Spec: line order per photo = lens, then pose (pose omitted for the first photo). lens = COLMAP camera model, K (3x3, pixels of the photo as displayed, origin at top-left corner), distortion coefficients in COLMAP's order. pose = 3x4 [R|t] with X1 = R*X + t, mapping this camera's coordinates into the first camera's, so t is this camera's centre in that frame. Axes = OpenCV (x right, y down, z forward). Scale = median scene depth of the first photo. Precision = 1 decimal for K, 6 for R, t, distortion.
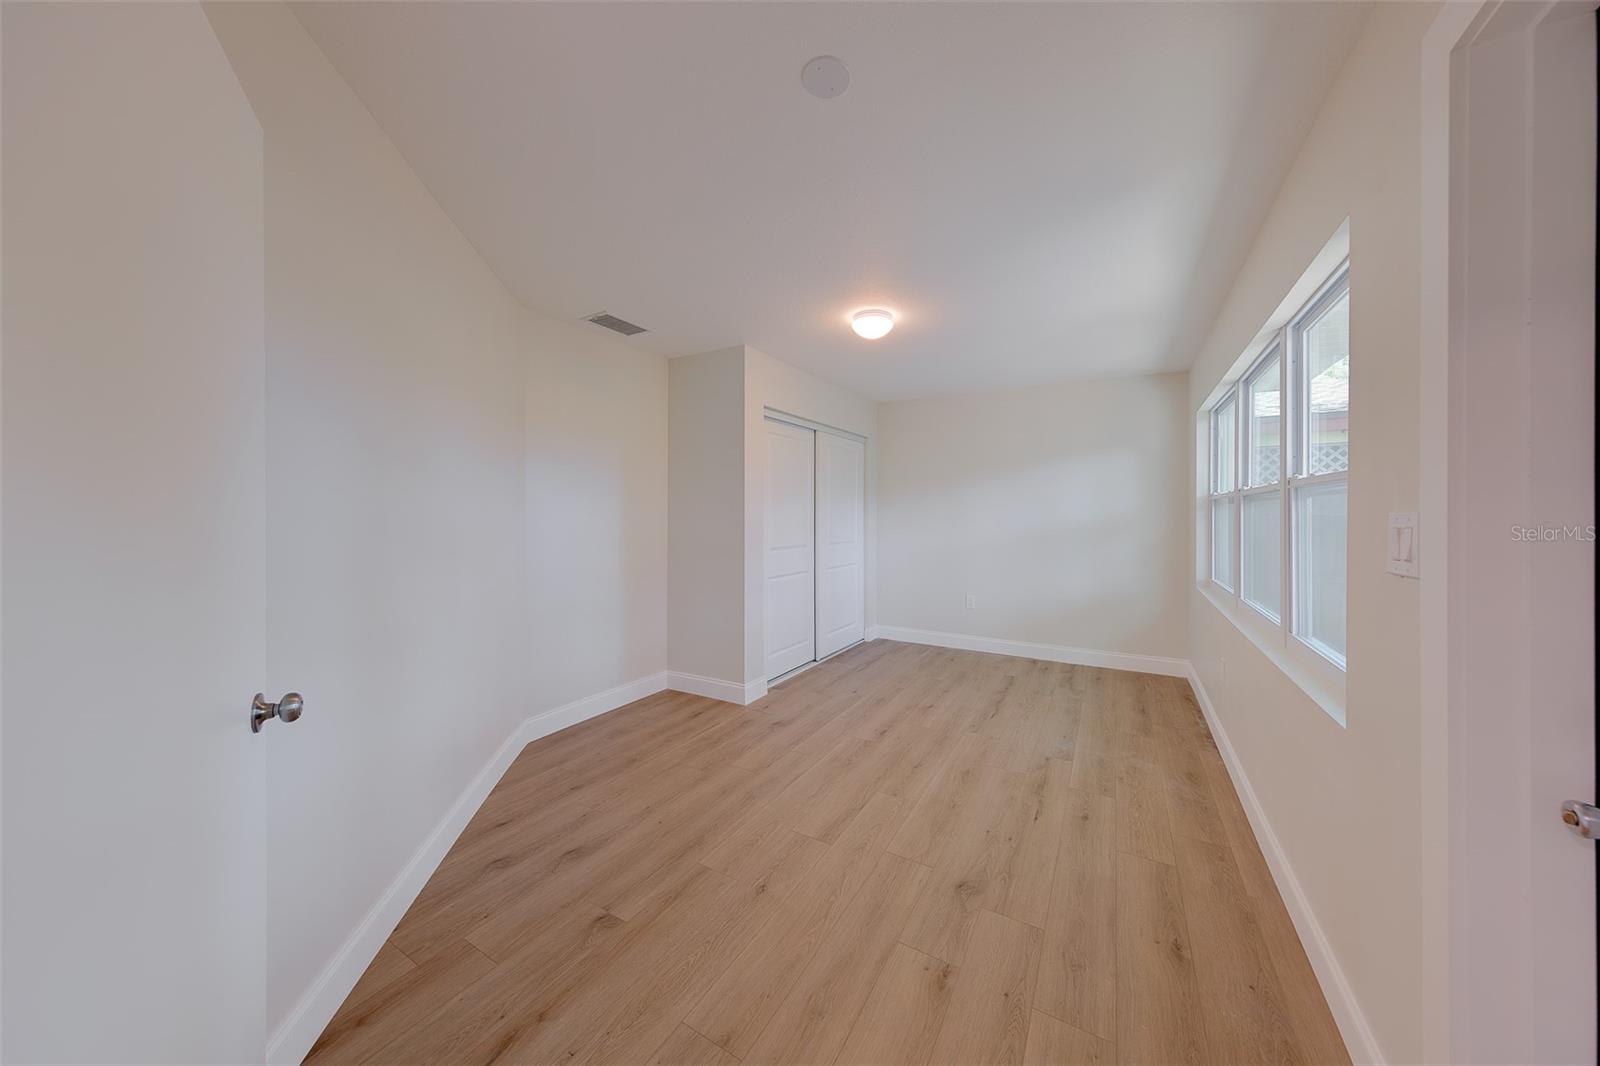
lens RADIAL K [[508.1, 0, 814.0], [0, 508.1, 541.1], [0, 0, 1]] dist [0.005776, -0.000020]
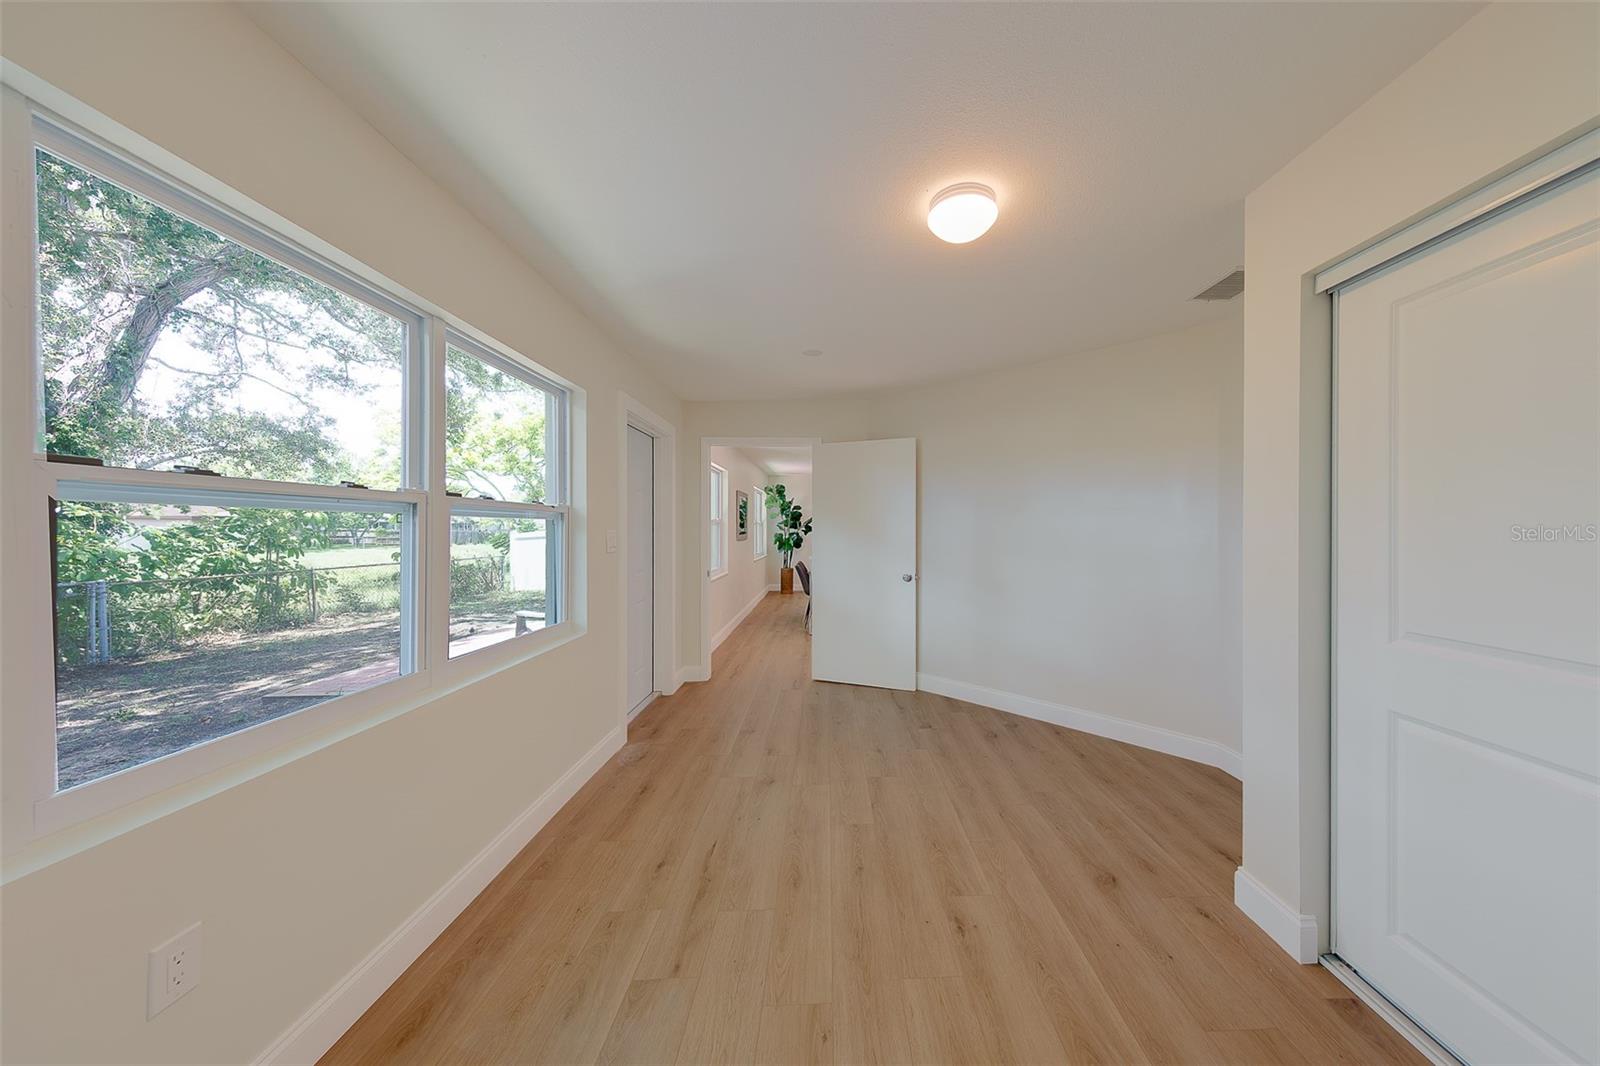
lens RADIAL K [[514.4, 0, 805.5], [0, 514.4, 539.3], [0, 0, 1]] dist [0.005725, -0.000100]
pose [[-0.878218, 0.008580, -0.478184, 0.672042], [-0.026567, 0.997420, 0.066688, -0.083960], [0.477523, 0.071270, -0.875724, 1.707061]]
